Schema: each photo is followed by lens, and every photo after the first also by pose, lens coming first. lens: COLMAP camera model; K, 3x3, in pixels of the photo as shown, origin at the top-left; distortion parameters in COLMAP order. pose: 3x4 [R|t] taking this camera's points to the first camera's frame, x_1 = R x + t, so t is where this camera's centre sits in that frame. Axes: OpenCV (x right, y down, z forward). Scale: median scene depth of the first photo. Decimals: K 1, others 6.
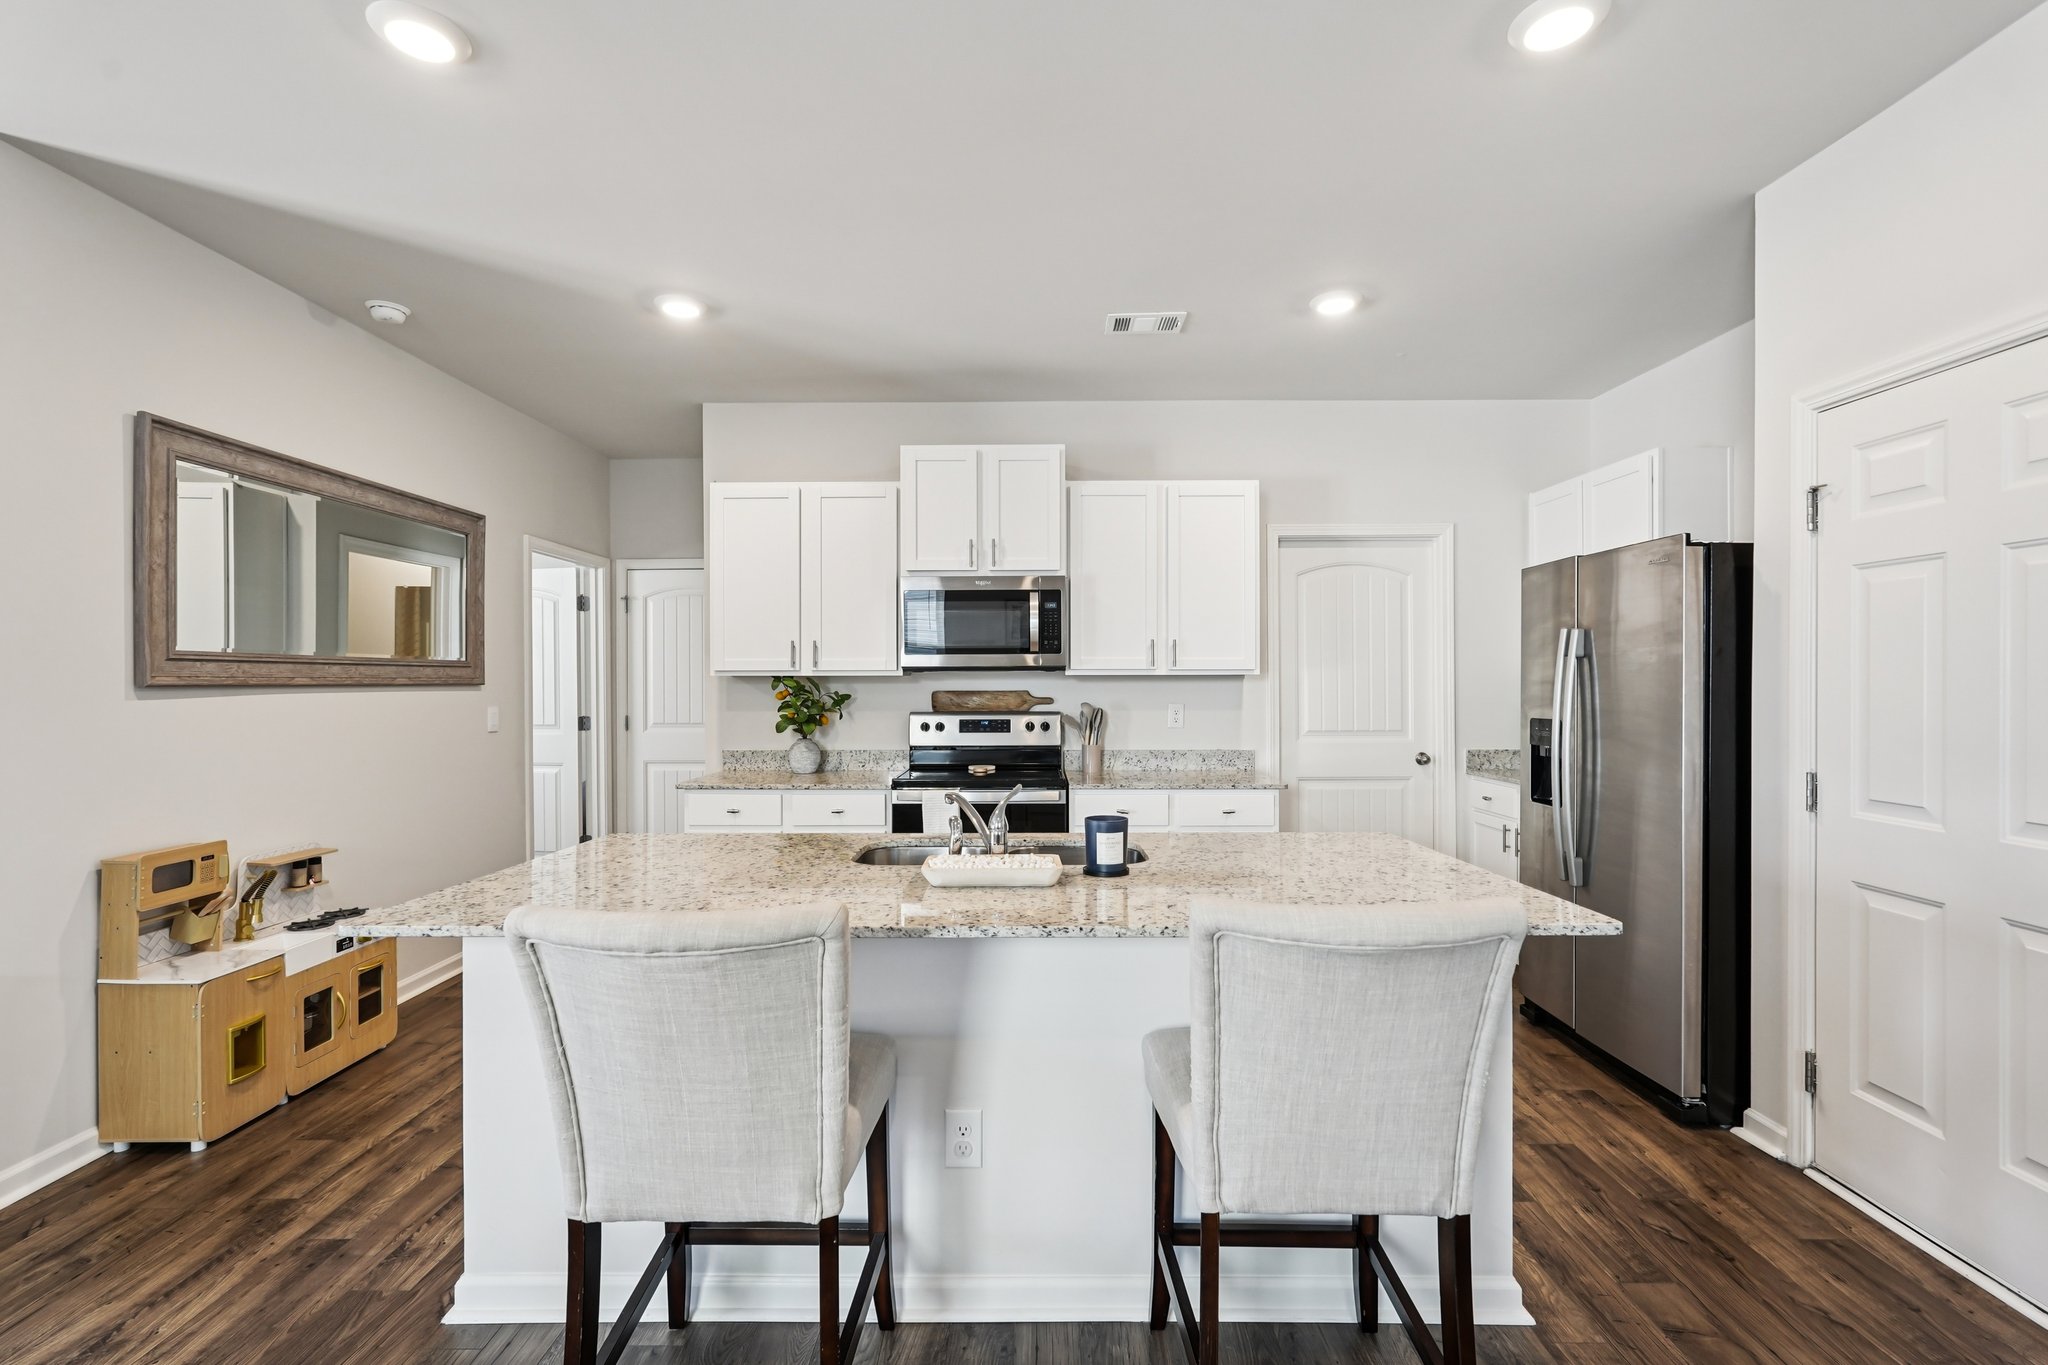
lens RADIAL K [[909.5, 0, 1022.5], [0, 909.5, 684.7], [0, 0, 1]] dist [-0.011777, 0.007812]
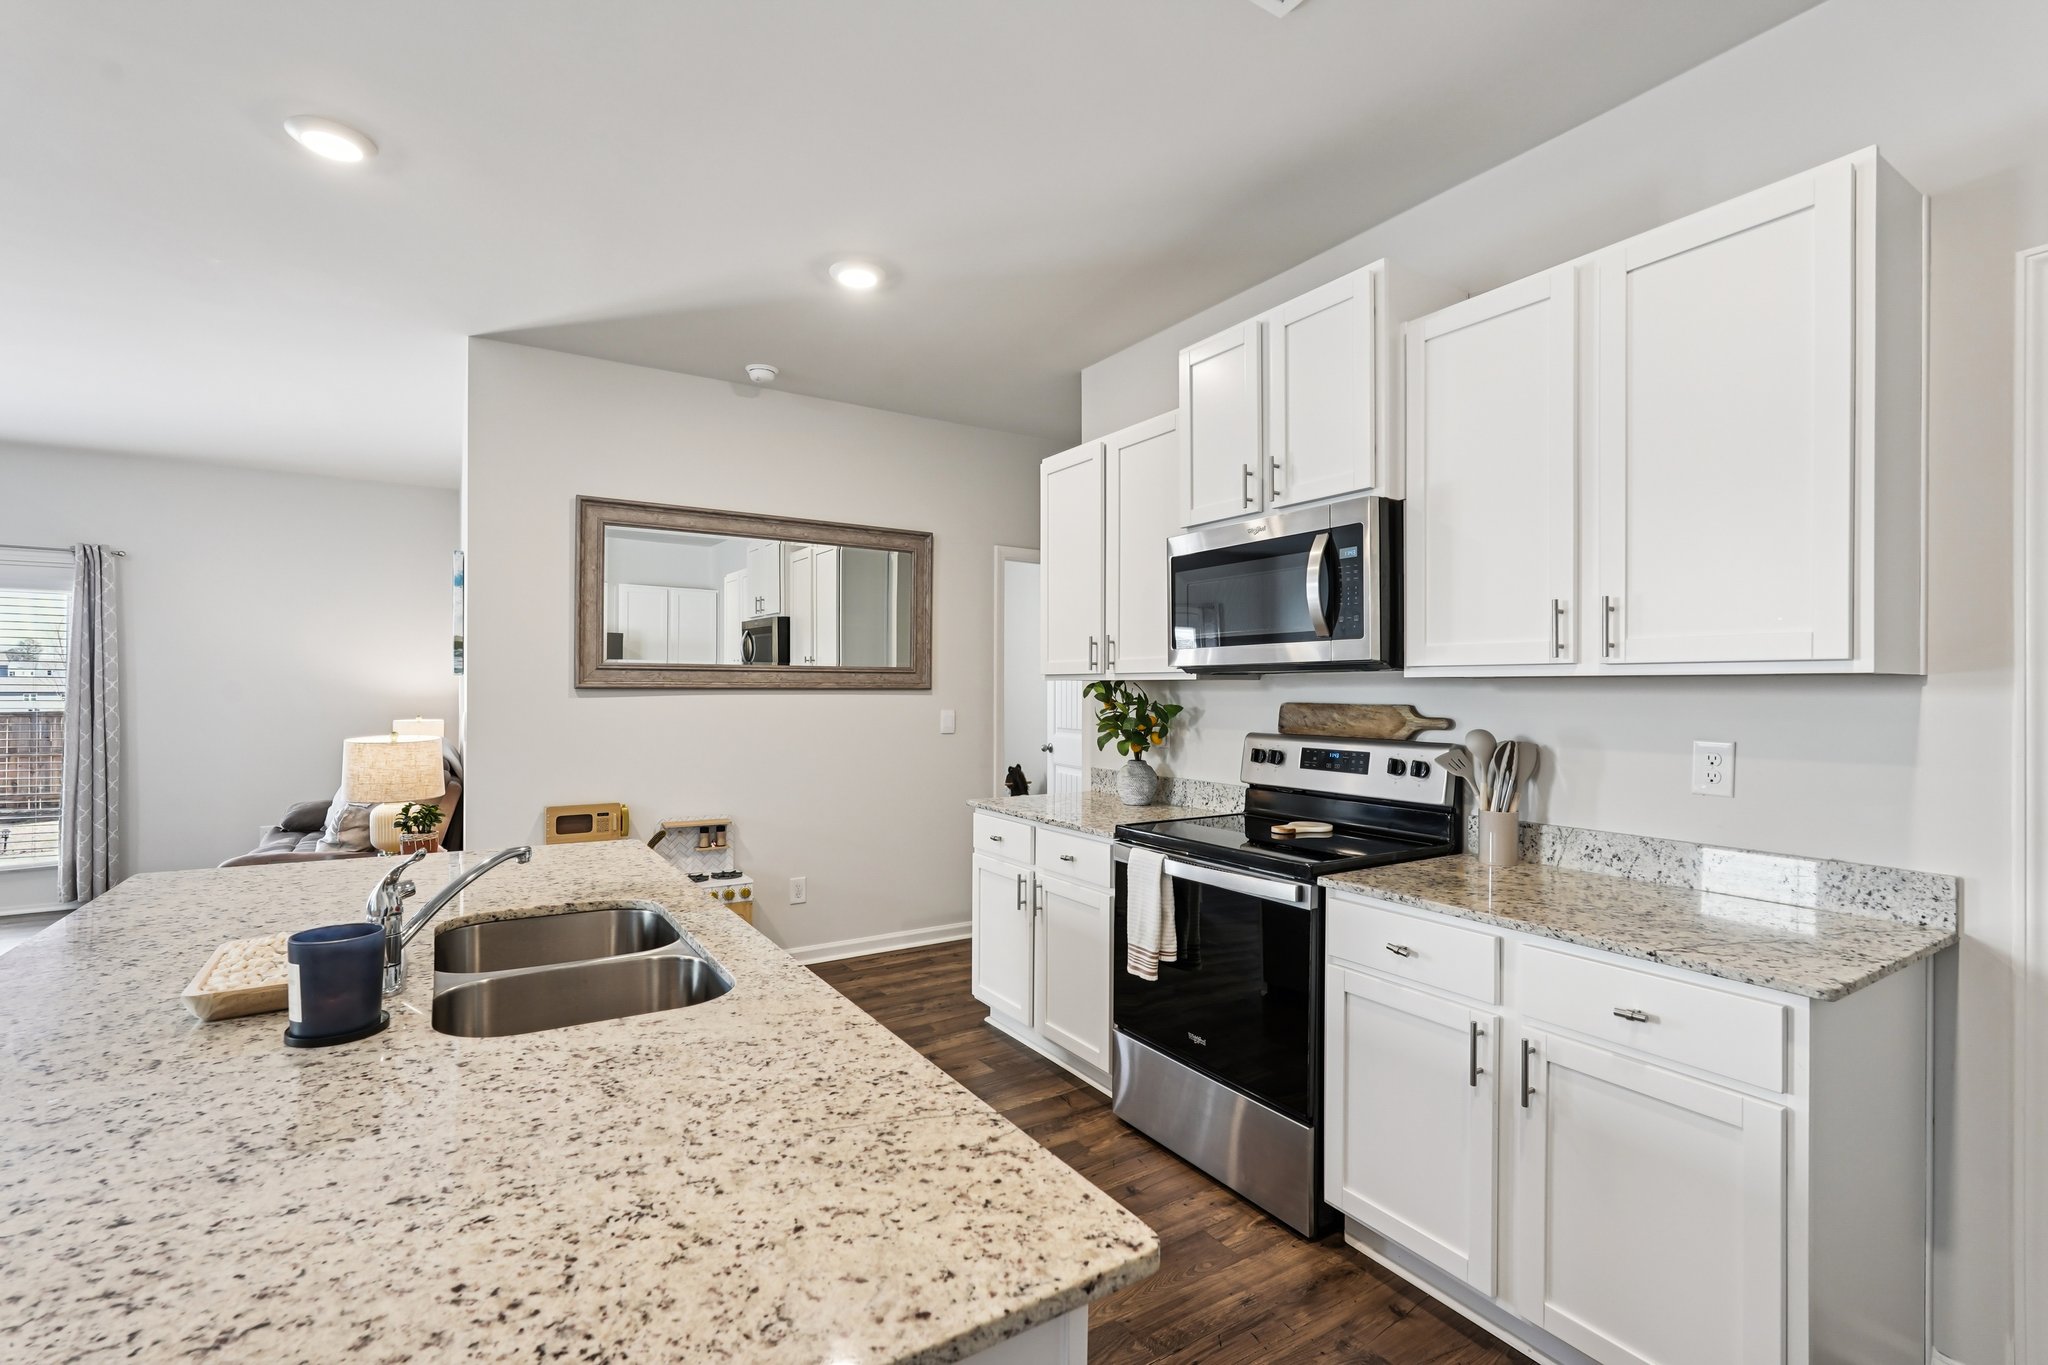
lens RADIAL K [[909.5, 0, 1021.3], [0, 909.5, 688.7], [0, 0, 1]] dist [-0.011777, 0.007812]
pose [[0.545506, 0.004208, -0.838096, 0.376849], [-0.008349, 0.999965, -0.000414, -0.001603], [0.838065, 0.007223, 0.545523, 0.505349]]
